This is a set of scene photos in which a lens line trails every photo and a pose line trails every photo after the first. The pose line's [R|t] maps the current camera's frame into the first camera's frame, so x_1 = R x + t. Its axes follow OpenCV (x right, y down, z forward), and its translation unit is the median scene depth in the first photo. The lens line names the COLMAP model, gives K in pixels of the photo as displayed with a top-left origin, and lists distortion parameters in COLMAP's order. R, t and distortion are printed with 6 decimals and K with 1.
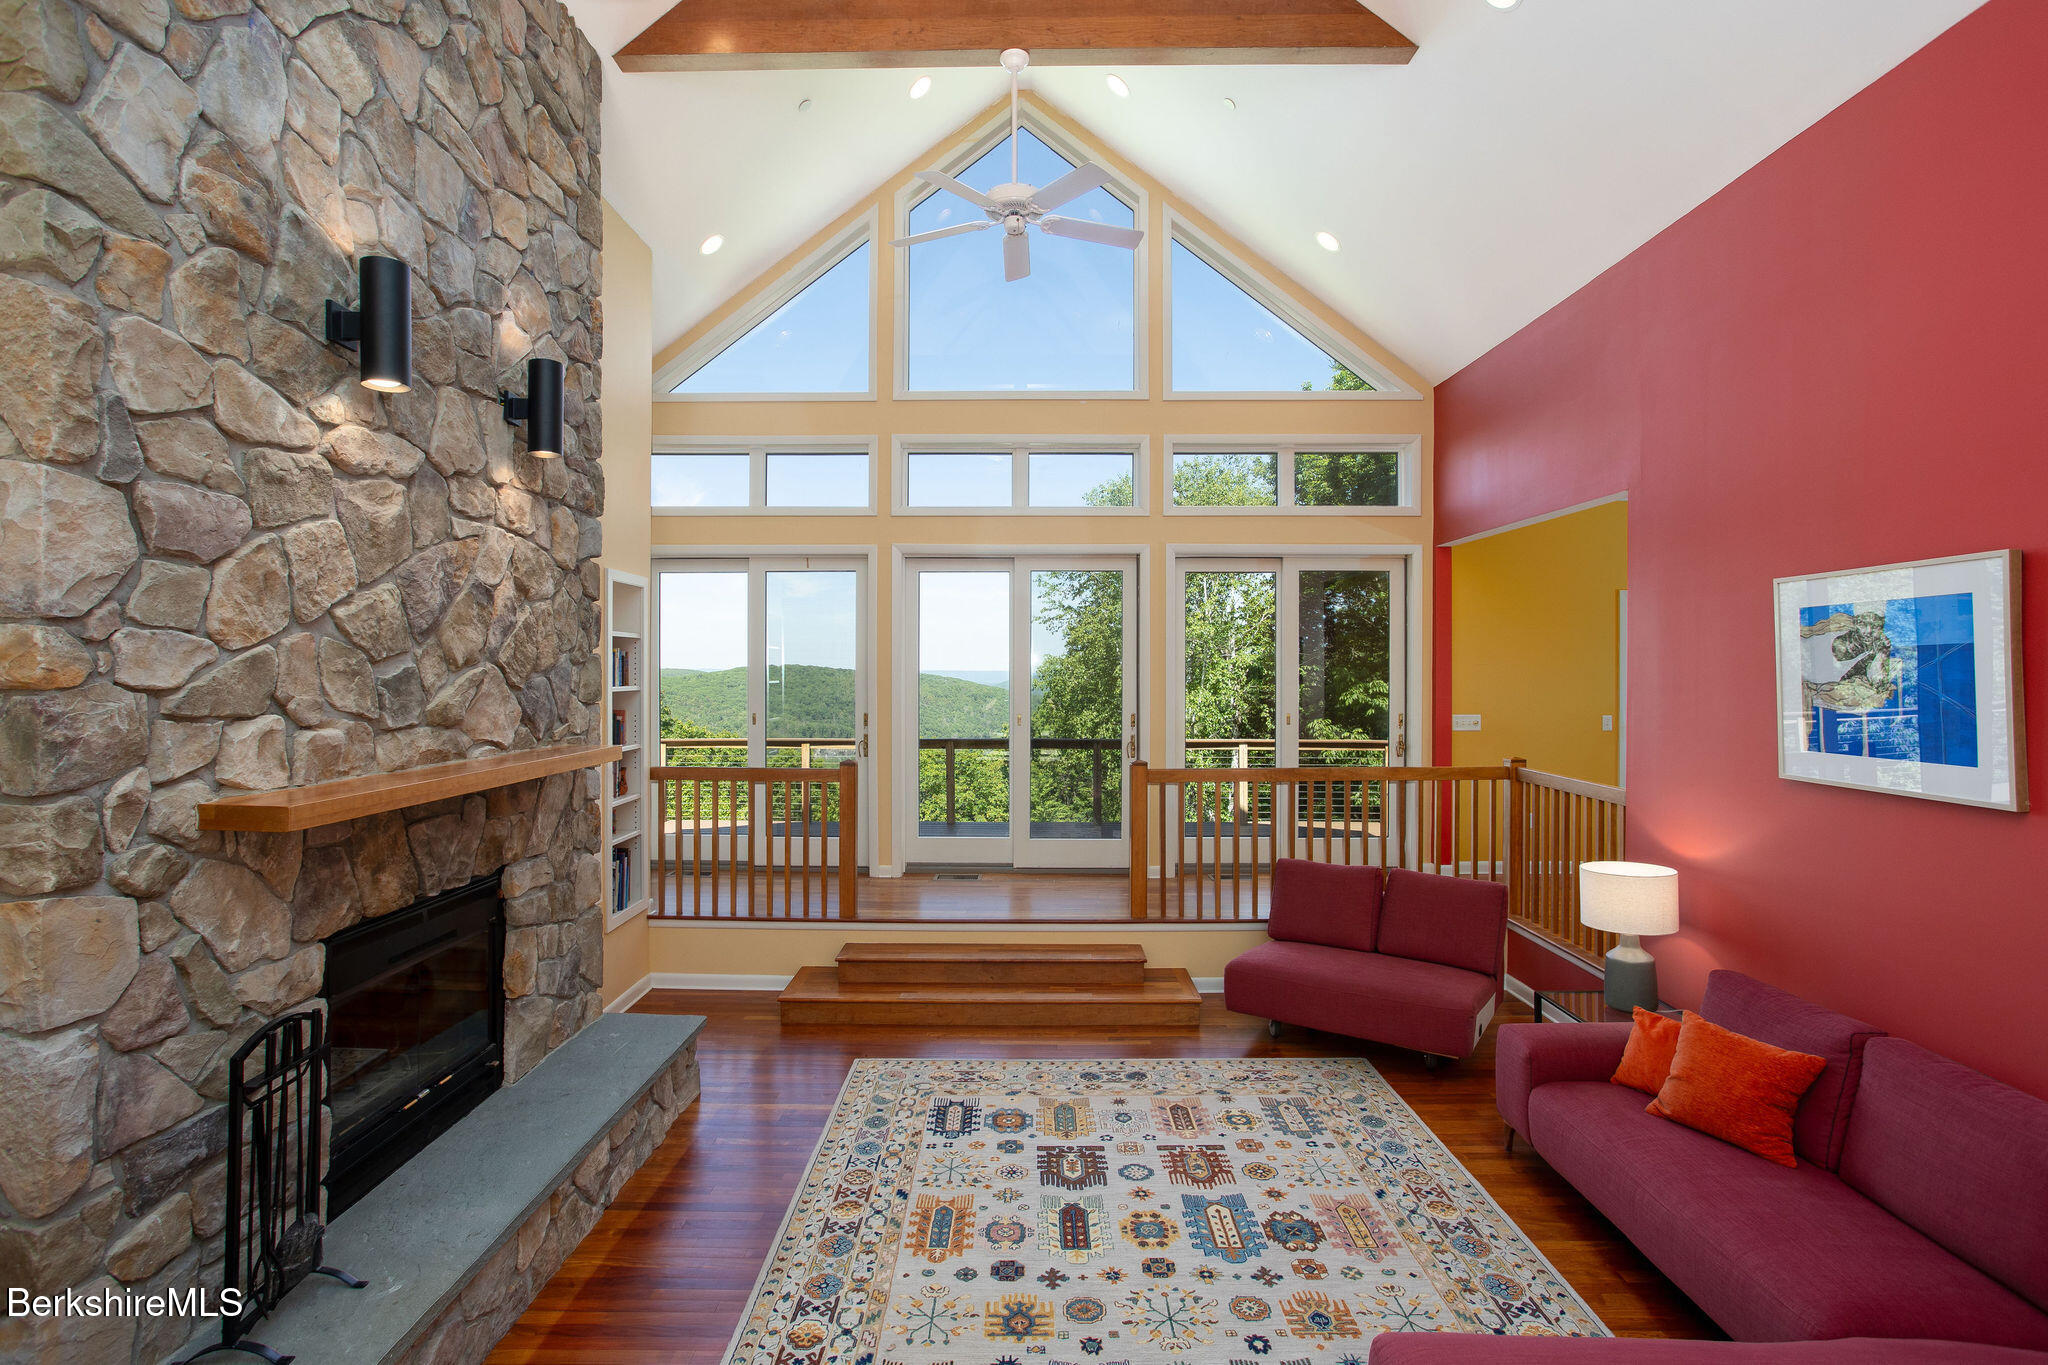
lens RADIAL K [[989.0, 0, 1026.6], [0, 989.0, 671.1], [0, 0, 1]] dist [-0.025457, 0.019858]
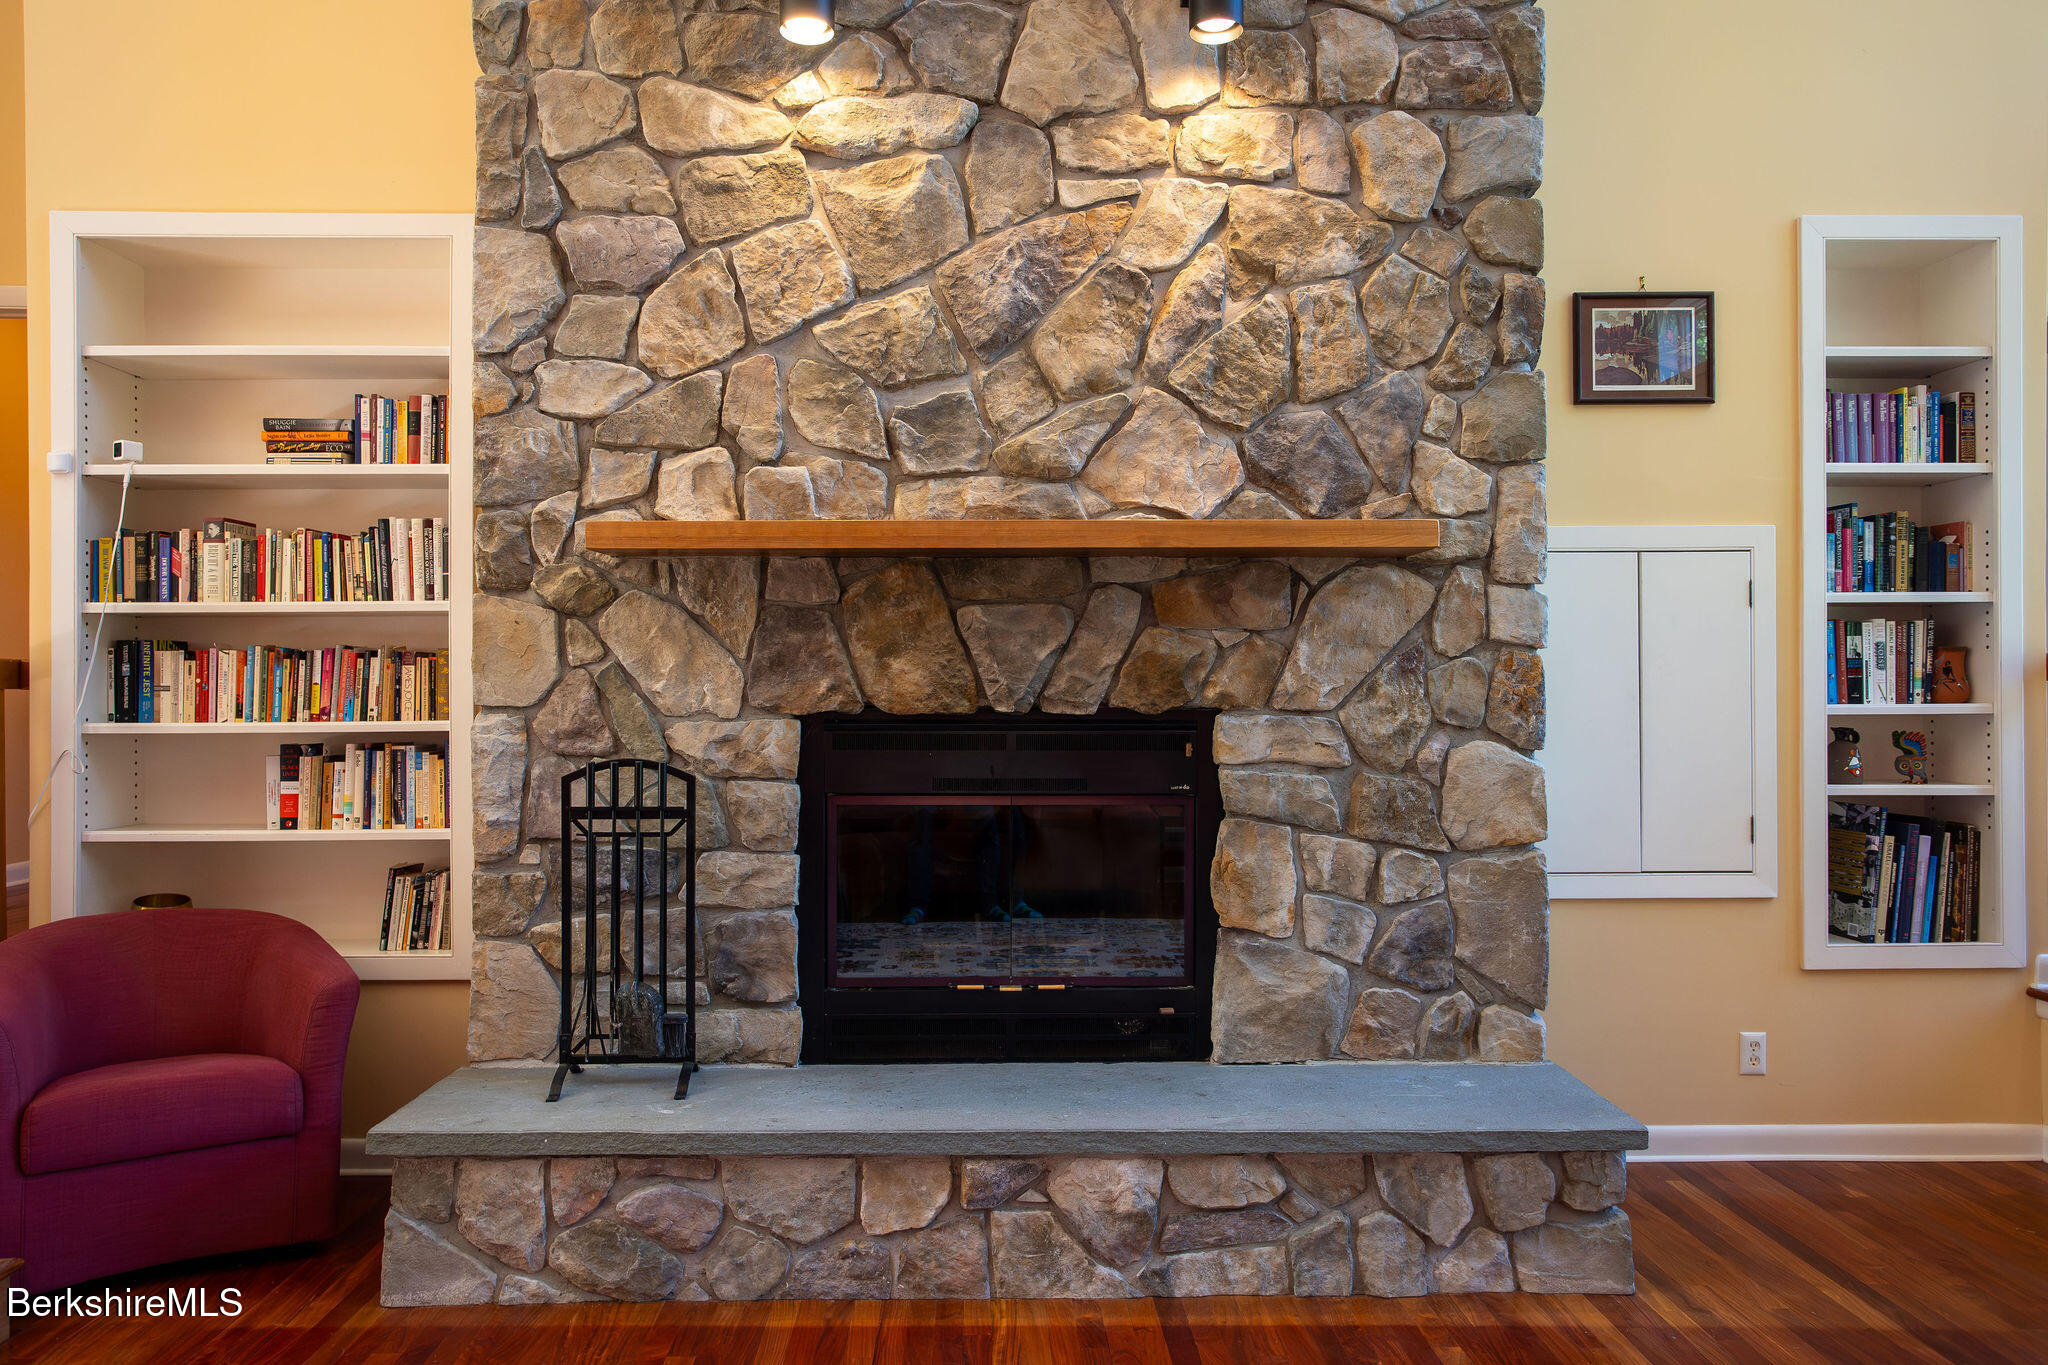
lens RADIAL K [[1415.5, 0, 1005.1], [0, 1415.5, 679.7], [0, 0, 1]] dist [-0.027560, 0.040364]
pose [[0.024201, -0.007286, -0.999681, 0.404258], [0.001794, 0.999972, -0.007245, 0.200402], [0.999705, -0.001618, 0.024214, 0.916735]]
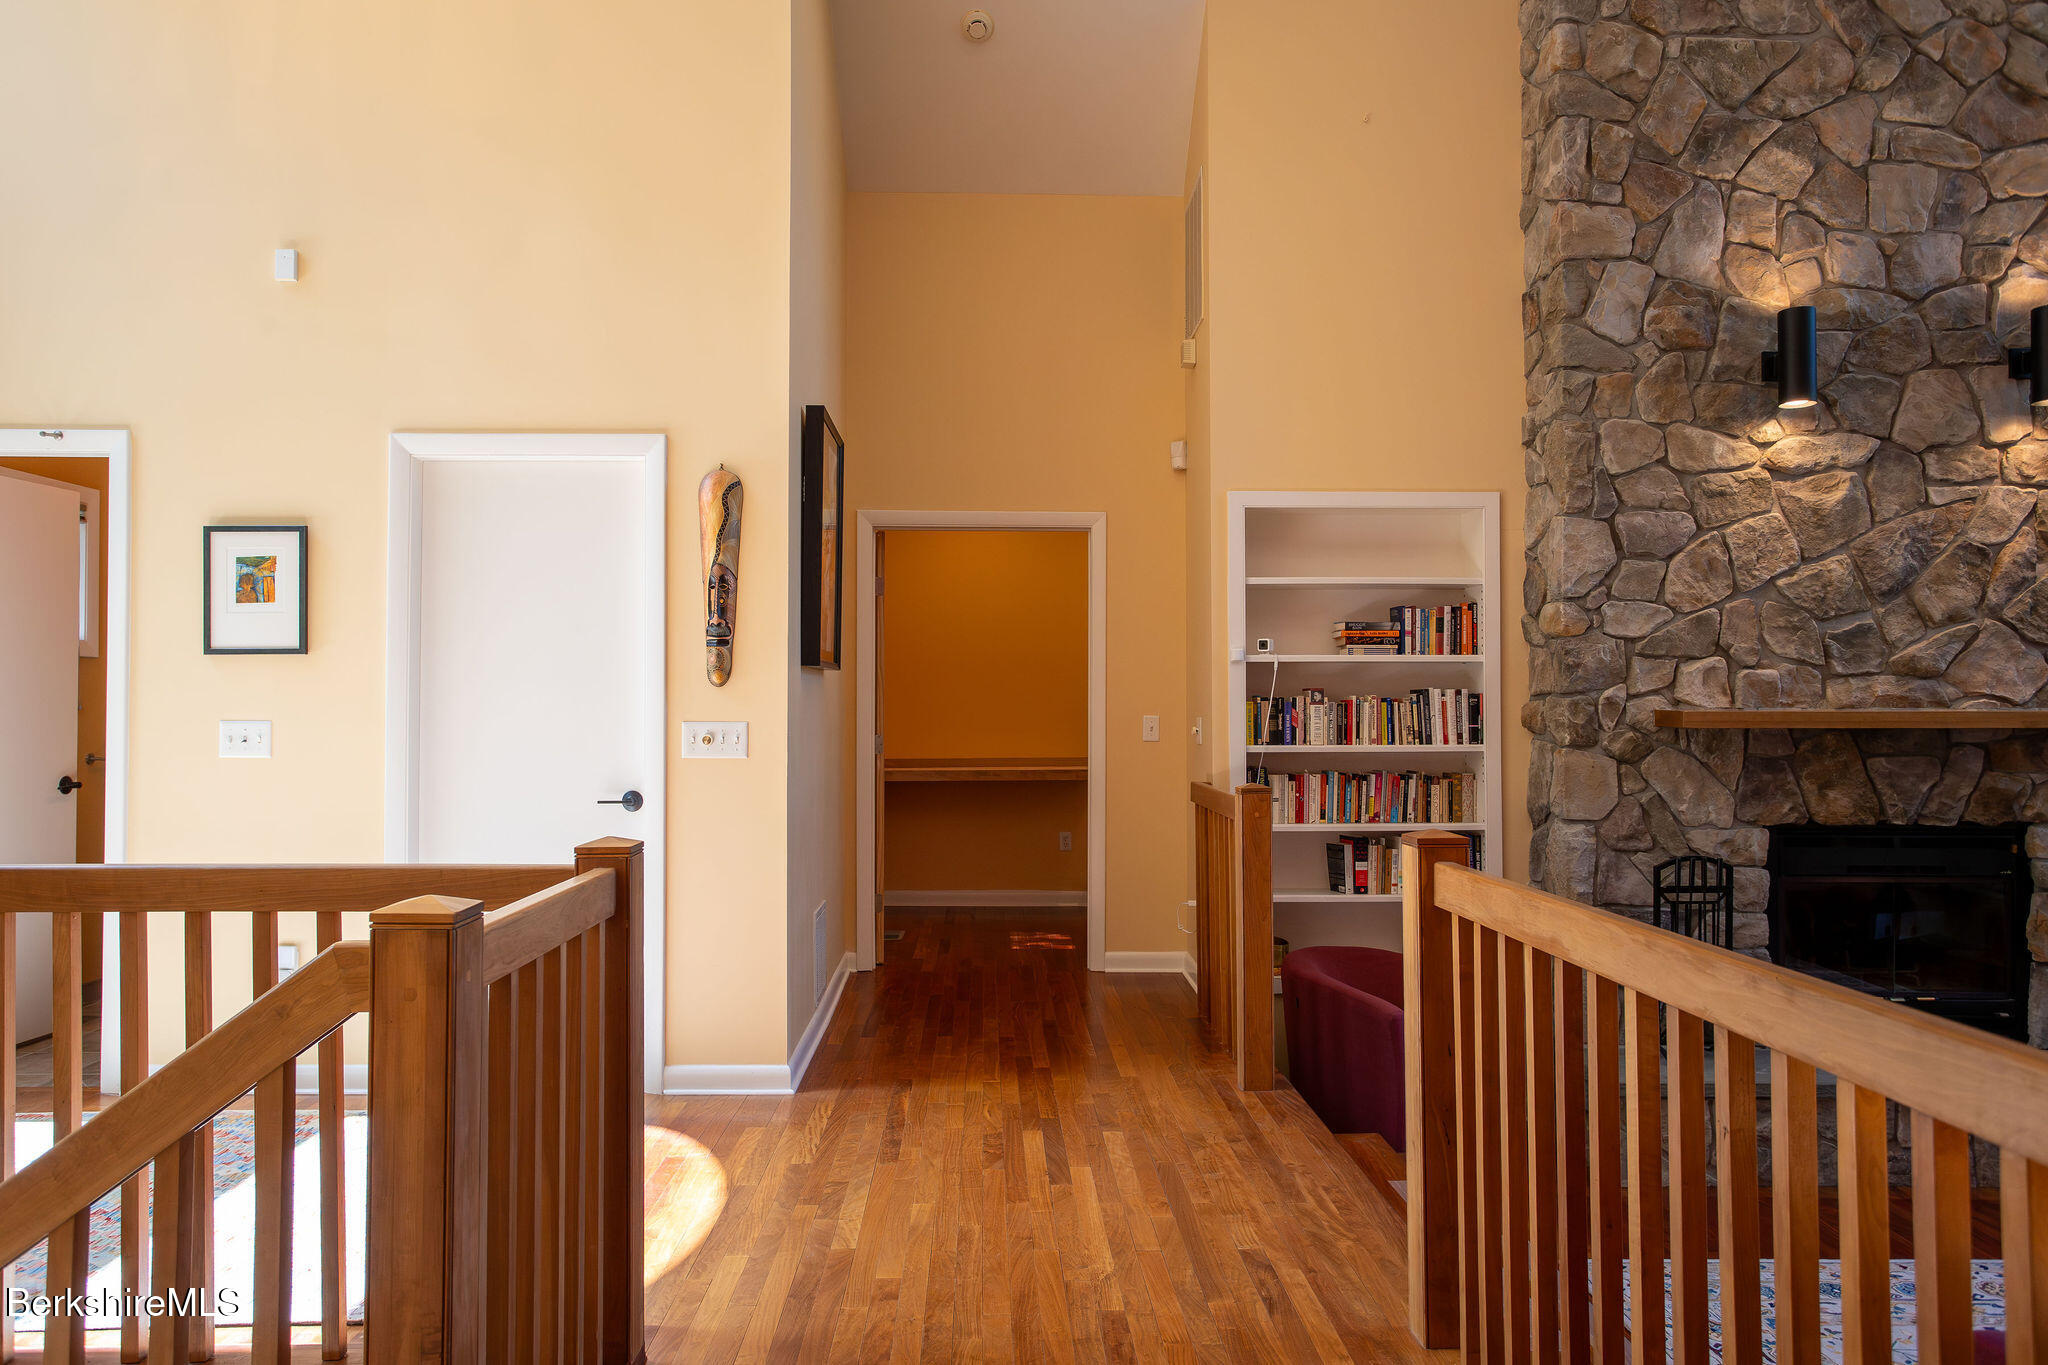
lens RADIAL K [[1415.5, 0, 988.6], [0, 1415.5, 680.4], [0, 0, 1]] dist [-0.027560, 0.040364]
pose [[0.012874, -0.018070, -0.999754, 0.958154], [-0.001576, 0.999835, -0.018091, 0.087884], [0.999916, 0.001809, 0.012843, -0.072857]]
